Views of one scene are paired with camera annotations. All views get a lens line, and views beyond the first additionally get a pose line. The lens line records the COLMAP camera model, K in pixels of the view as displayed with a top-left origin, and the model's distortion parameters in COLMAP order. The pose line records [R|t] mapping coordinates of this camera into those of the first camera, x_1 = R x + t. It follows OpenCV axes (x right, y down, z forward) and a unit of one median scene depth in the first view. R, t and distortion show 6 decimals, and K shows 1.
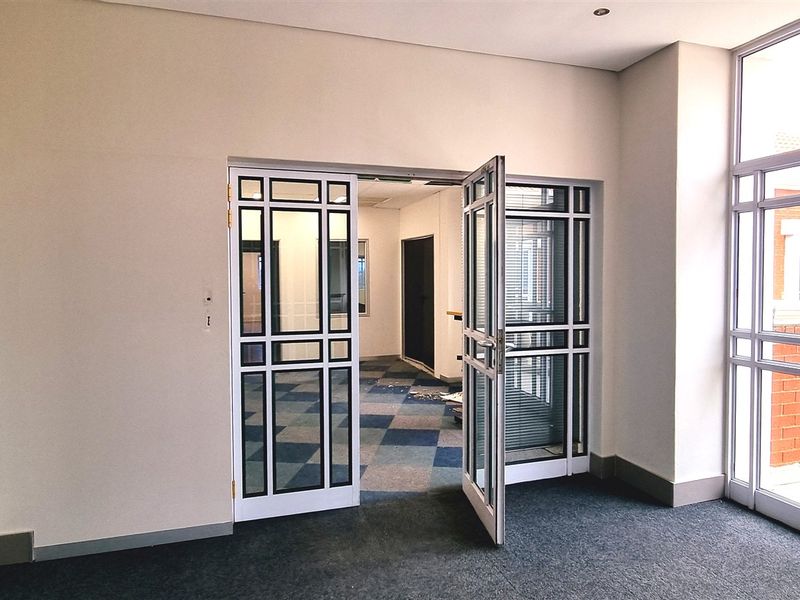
lens RADIAL K [[545.7, 0, 410.4], [0, 545.7, 297.6], [0, 0, 1]] dist [0.000795, -0.000850]
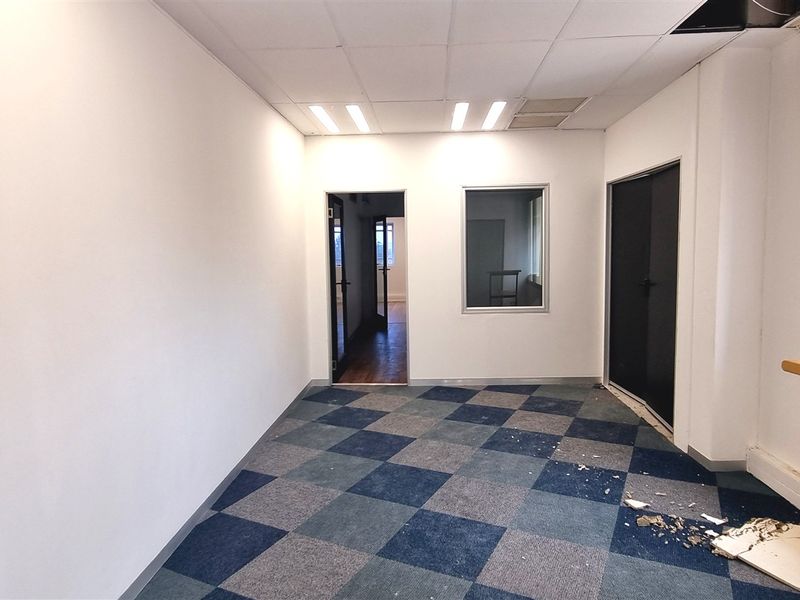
lens RADIAL K [[545.7, 0, 410.4], [0, 545.7, 297.6], [0, 0, 1]] dist [0.000795, -0.000850]
pose [[0.939908, 0.019788, -0.340854, -0.014553], [-0.002160, 0.998644, 0.052021, -0.015059], [0.341421, -0.048158, 0.938676, 0.419103]]
